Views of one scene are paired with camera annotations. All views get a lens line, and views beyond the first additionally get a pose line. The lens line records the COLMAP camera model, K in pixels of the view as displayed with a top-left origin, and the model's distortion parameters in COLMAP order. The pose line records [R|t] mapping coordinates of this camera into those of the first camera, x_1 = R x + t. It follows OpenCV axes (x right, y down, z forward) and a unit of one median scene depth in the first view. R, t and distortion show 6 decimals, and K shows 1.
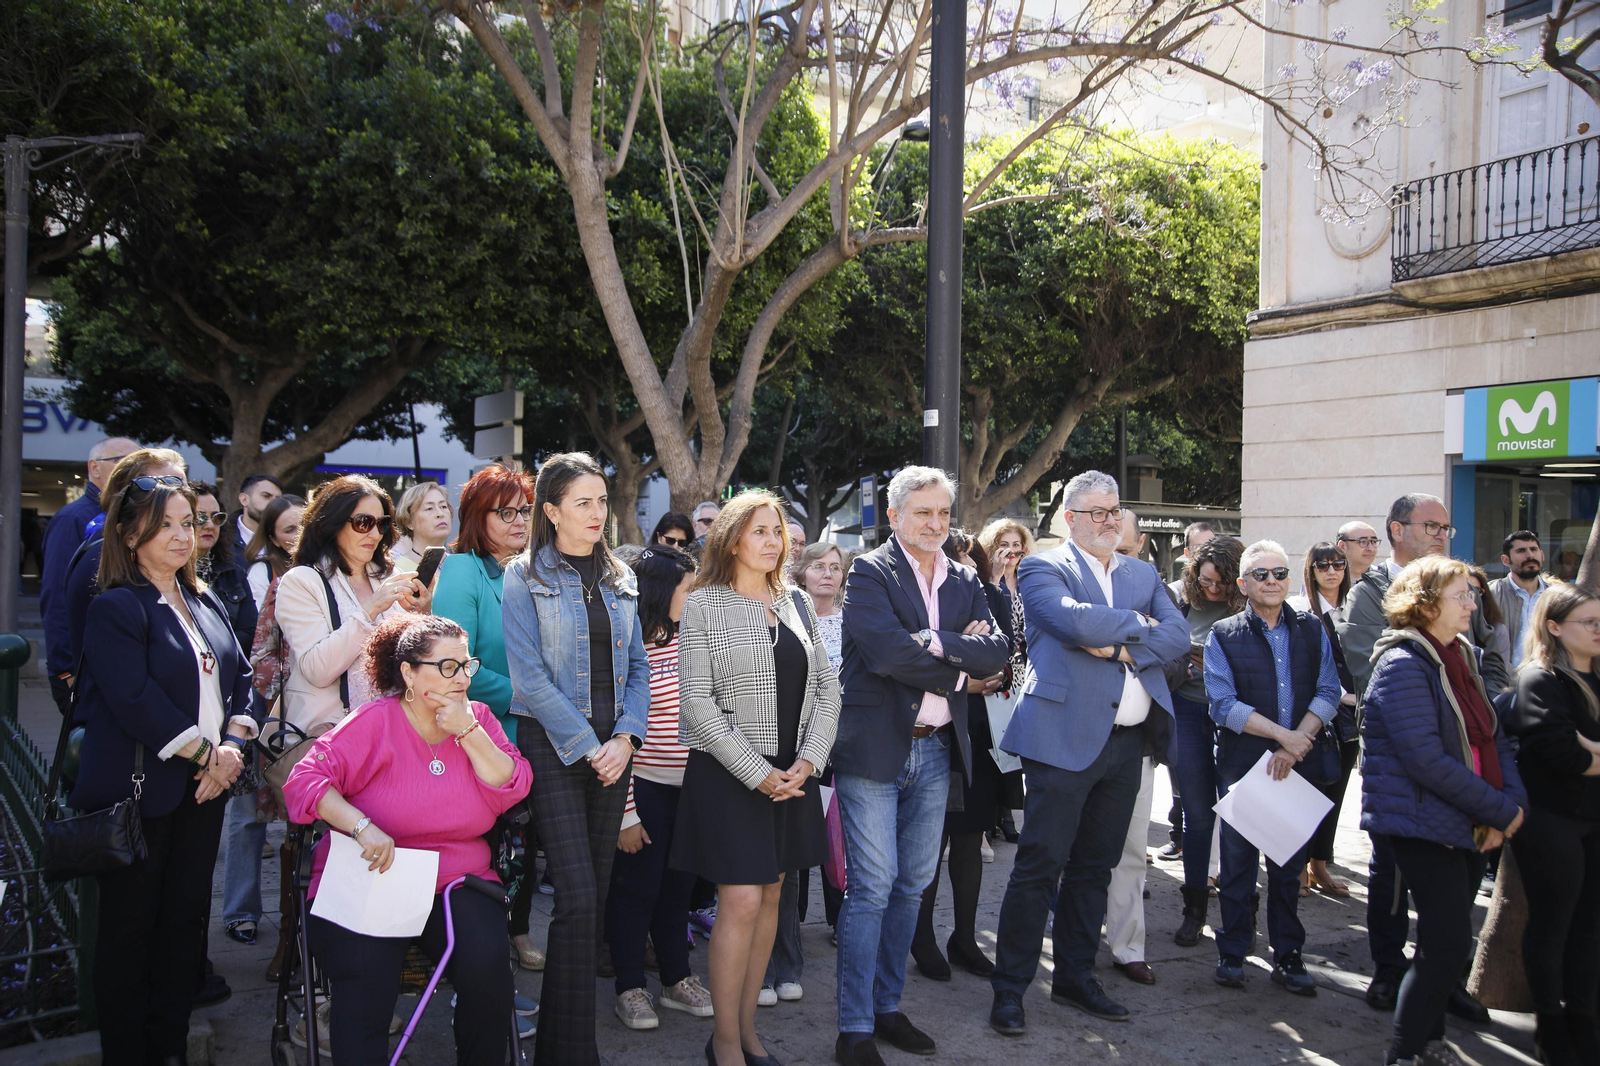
lens RADIAL K [[1371.6, 0, 800.0], [0, 1371.6, 533.0], [0, 0, 1]] dist [-0.064373, 0.165018]
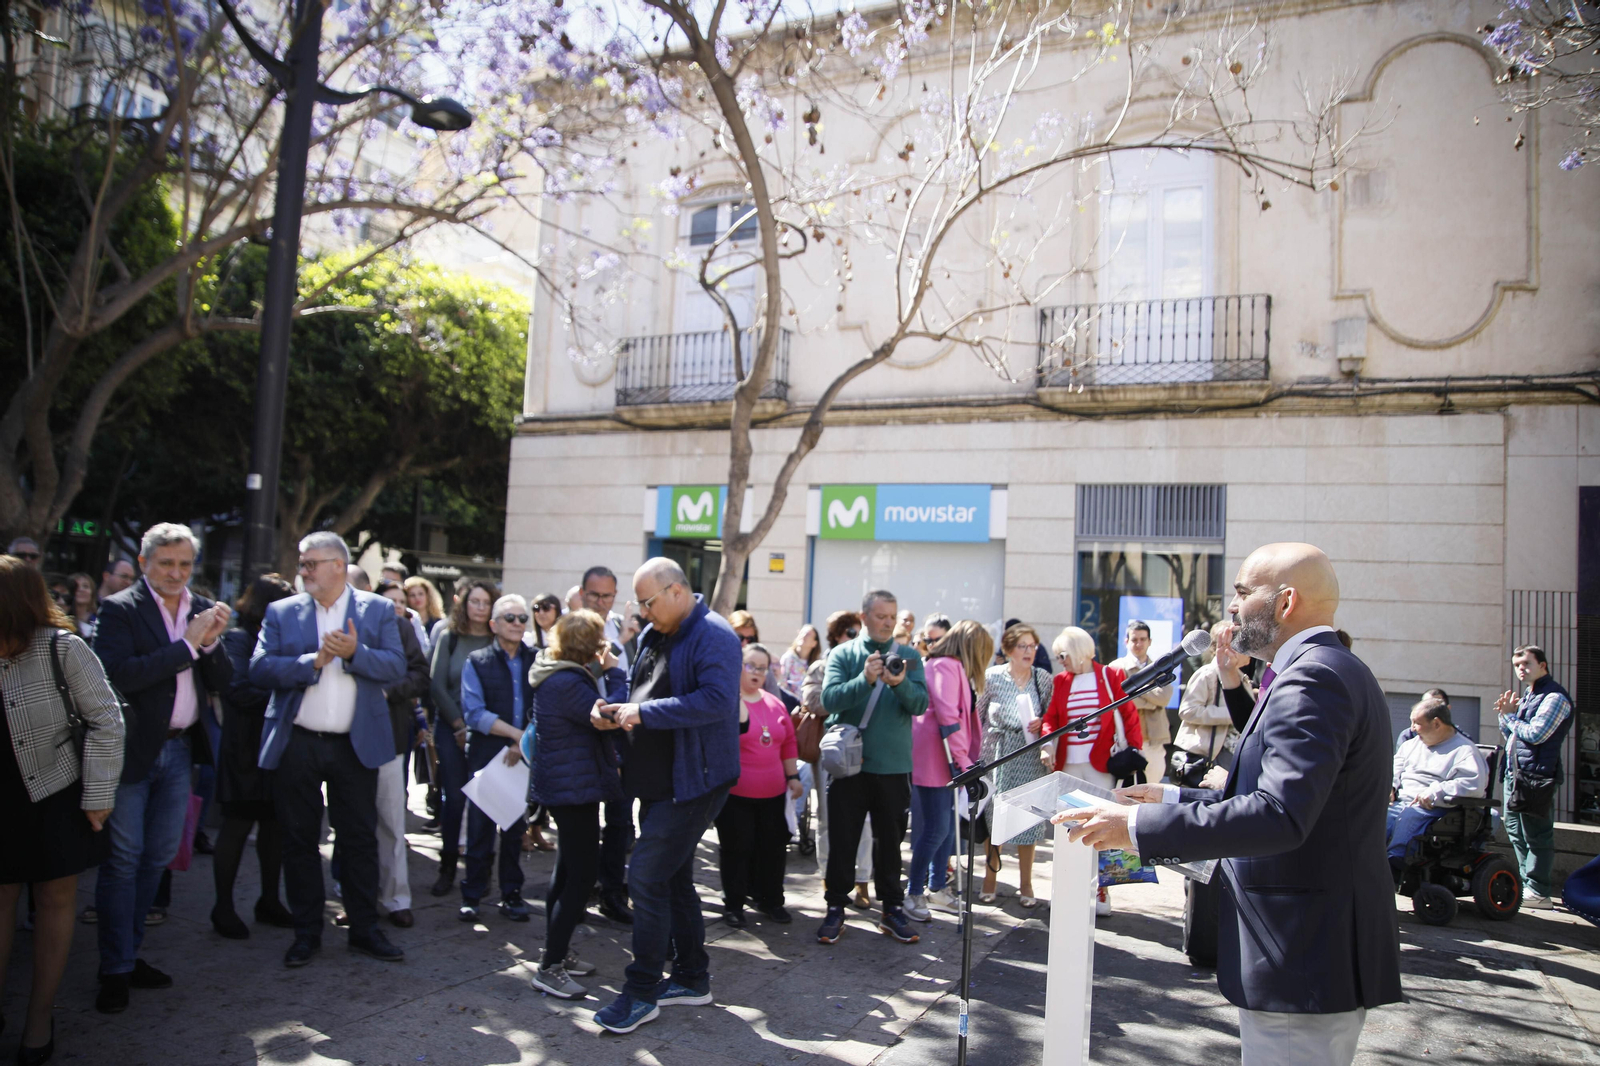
lens RADIAL K [[1080.0, 0, 777.9], [0, 1080.0, 533.2], [0, 0, 1]] dist [-0.134193, 0.095918]
pose [[0.848313, 0.054584, 0.526674, 0.000765], [-0.033499, 0.998212, -0.049497, -0.004322], [-0.528434, 0.024345, 0.848625, -0.024617]]
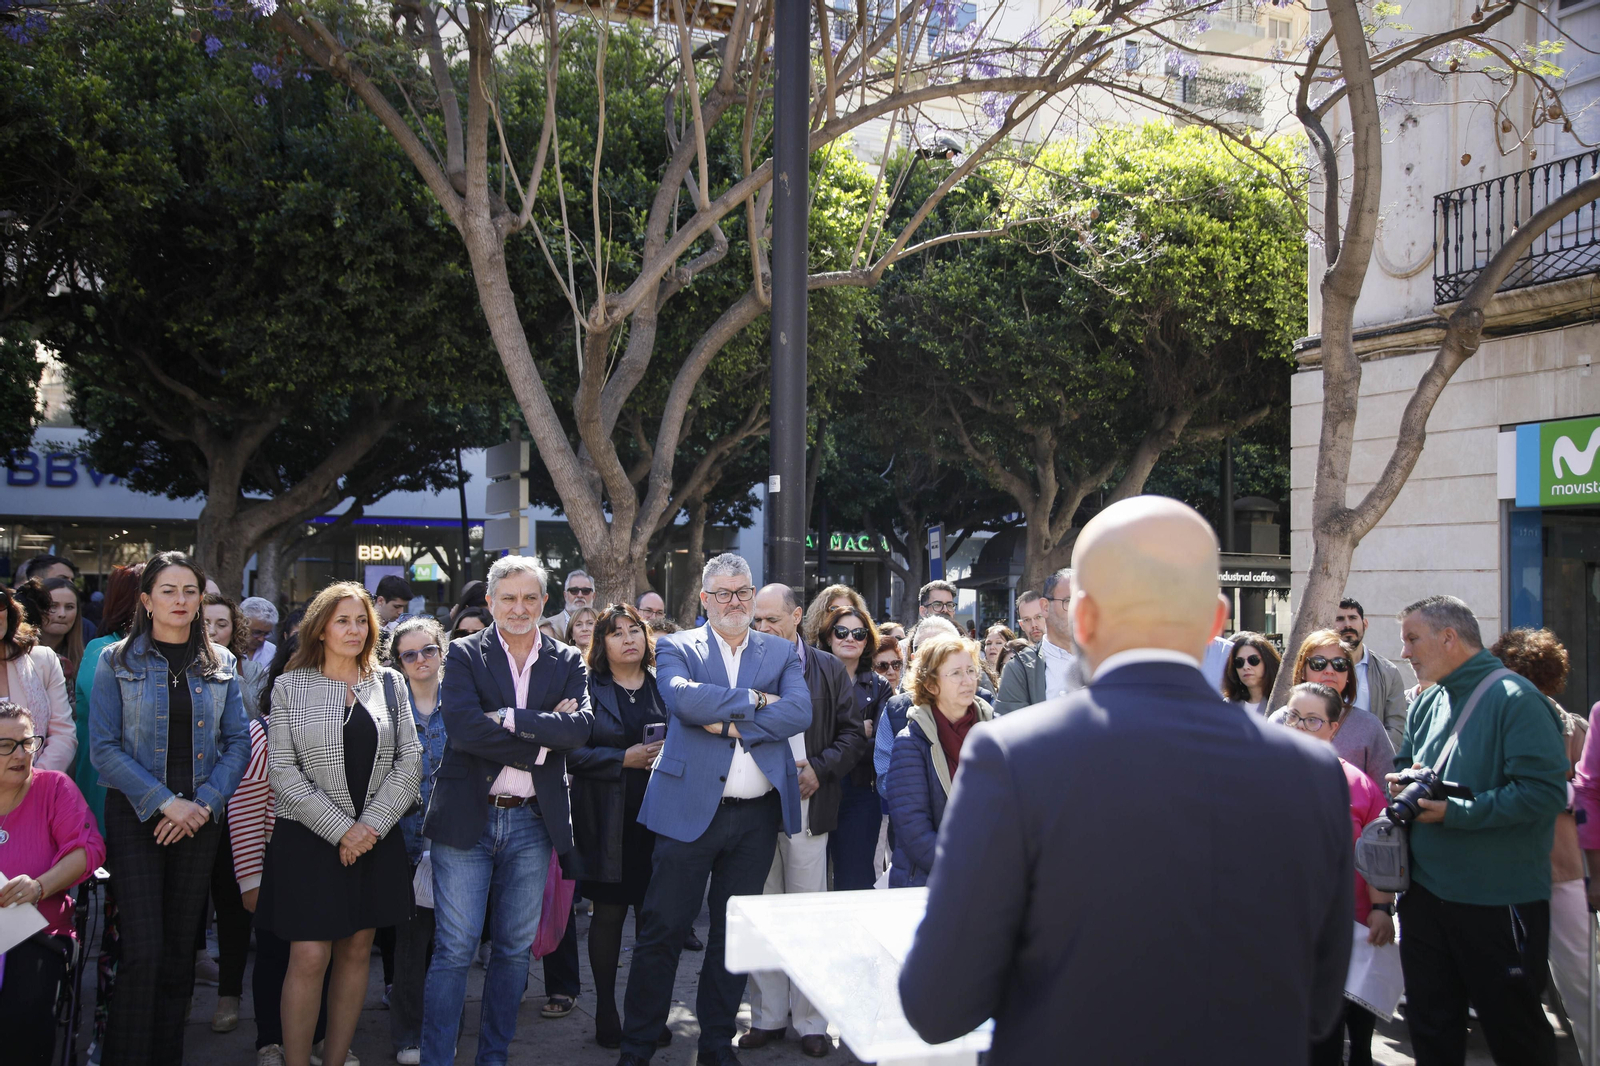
lens RADIAL K [[1592.5, 0, 791.8], [0, 1592.5, 538.3], [0, 0, 1]] dist [0.005119, 0.185120]
pose [[0.993481, -0.012238, -0.113342, 0.139777], [0.009009, 0.999540, -0.028958, -0.007540], [0.113644, 0.027748, 0.993134, -0.070337]]
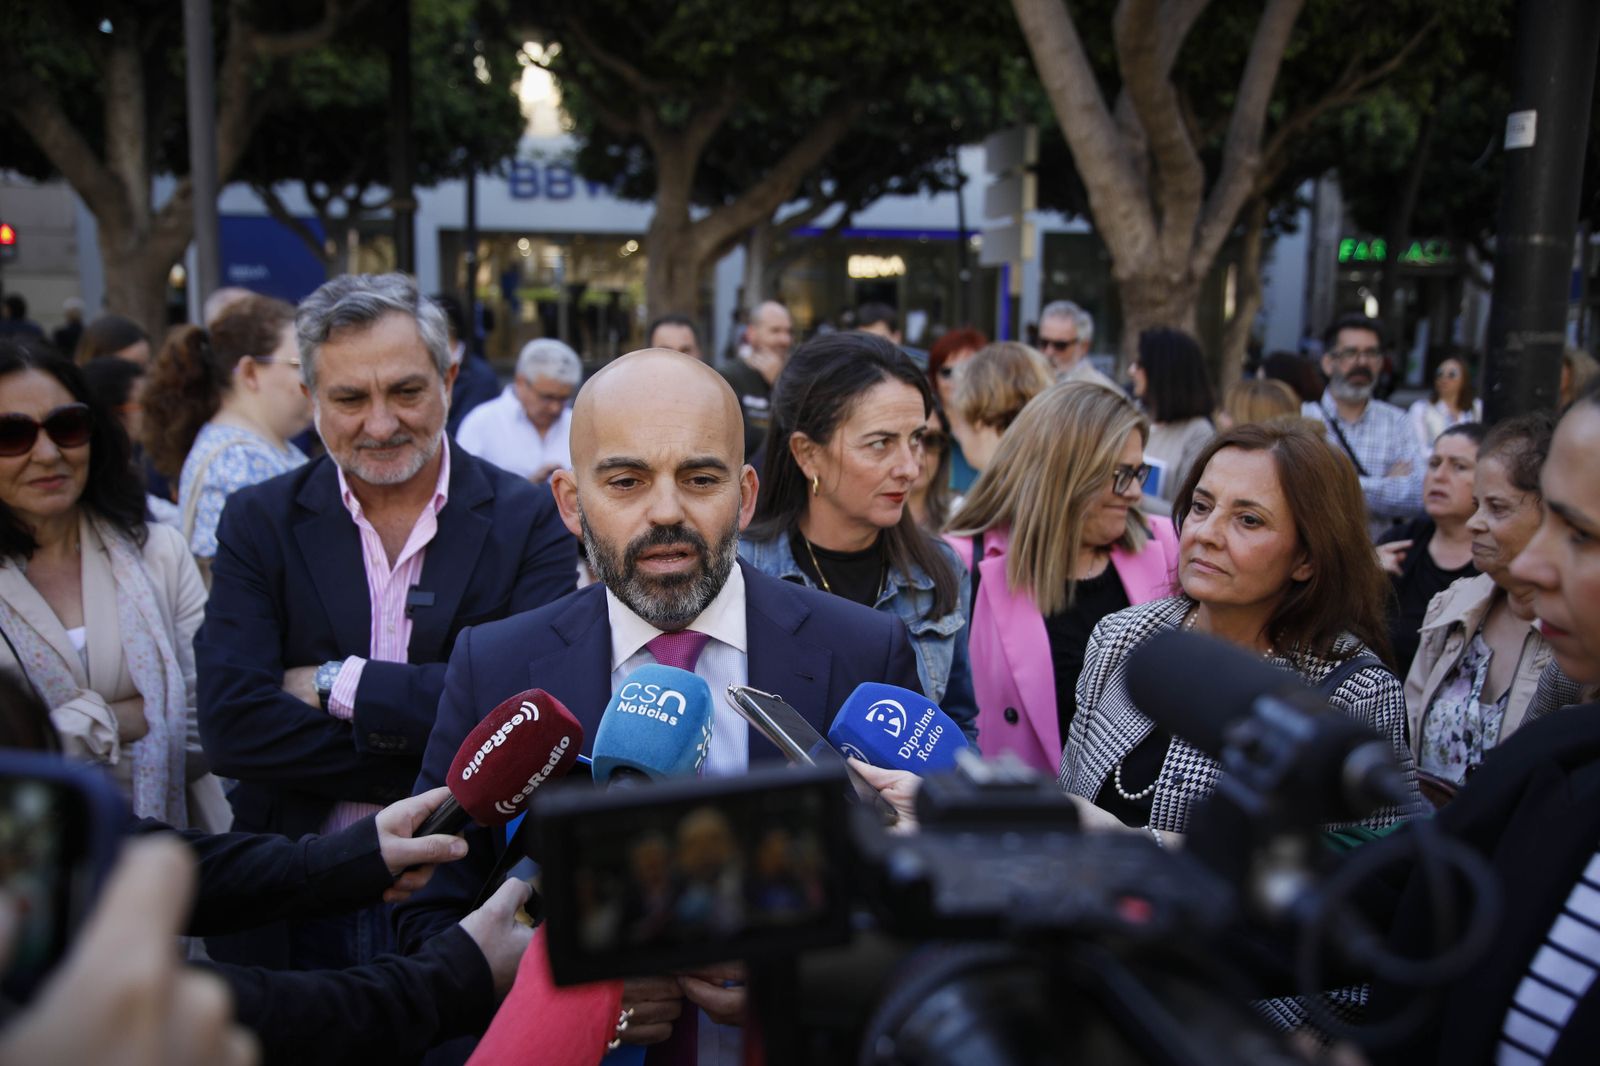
lens RADIAL K [[1592.5, 0, 791.8], [0, 1592.5, 538.3], [0, 0, 1]] dist [0.005119, 0.185120]
pose [[0.910765, 0.056324, -0.409066, 0.061110], [0.004867, 0.989120, 0.147027, -0.014794], [0.412896, -0.135898, 0.900582, 0.203801]]
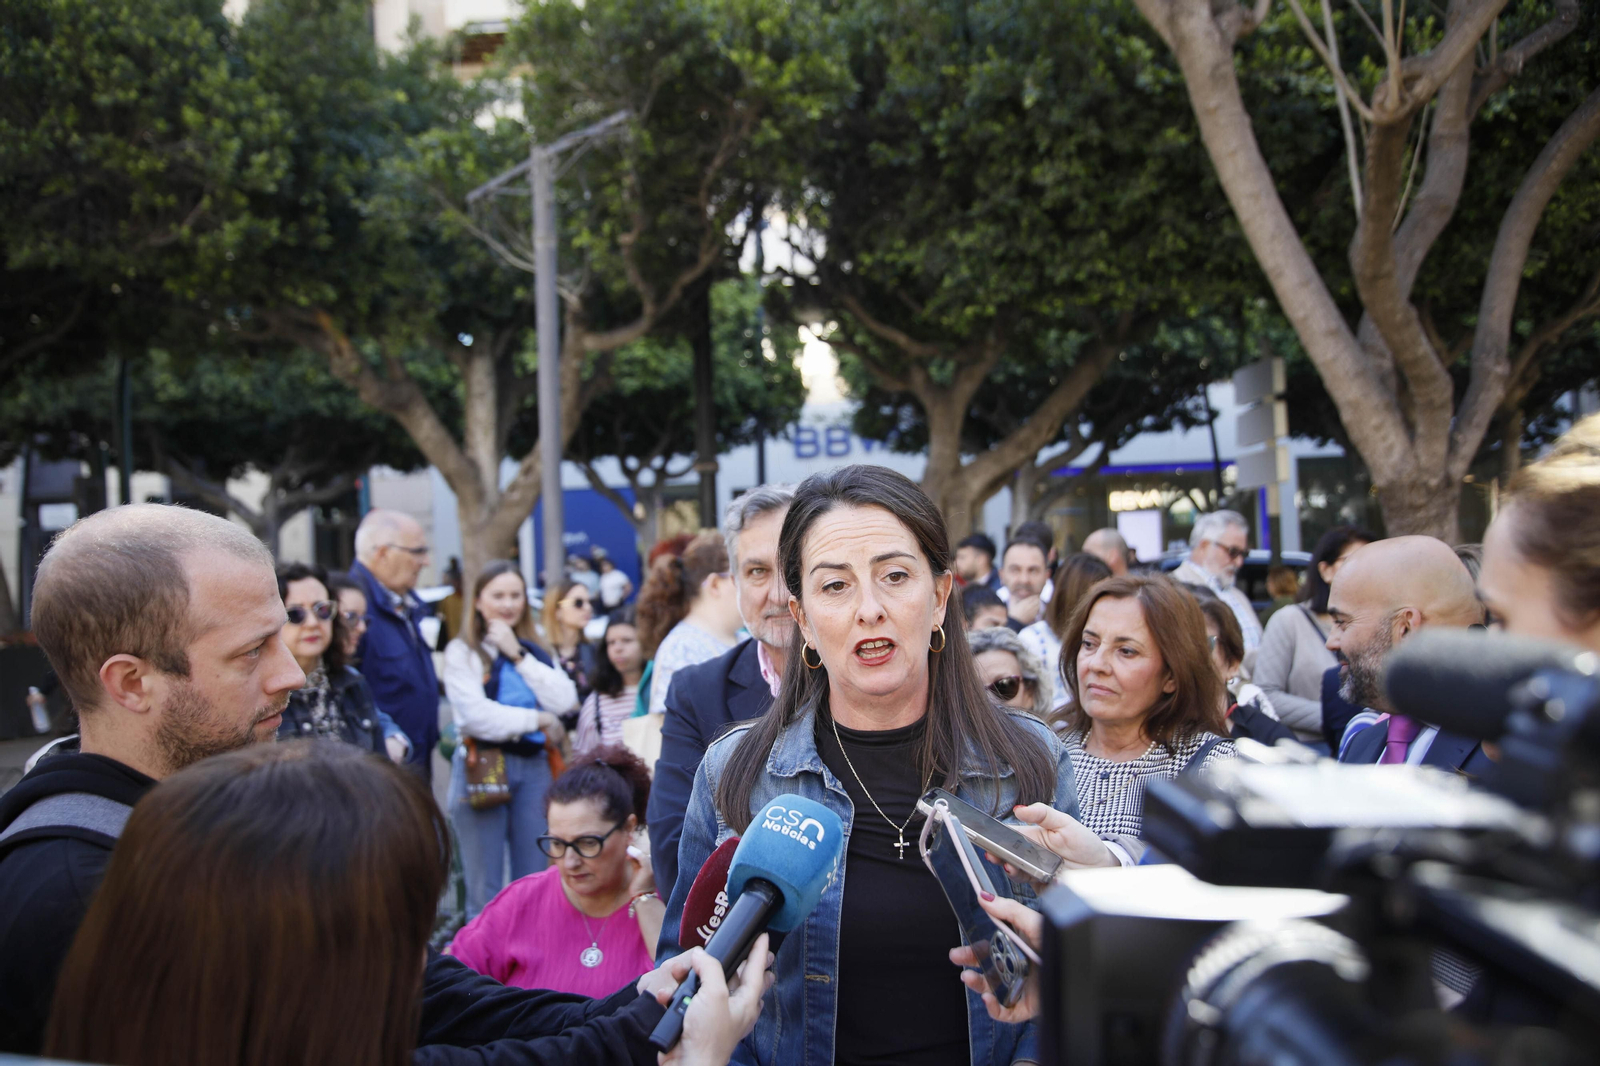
lens RADIAL K [[1493.8, 0, 793.1], [0, 1493.8, 533.6], [0, 0, 1]] dist [-0.014899, 0.155950]
pose [[0.824203, -0.056307, -0.563489, 0.064874], [0.058479, 0.998188, -0.014209, -0.009312], [0.563268, -0.021242, 0.826002, 0.187330]]
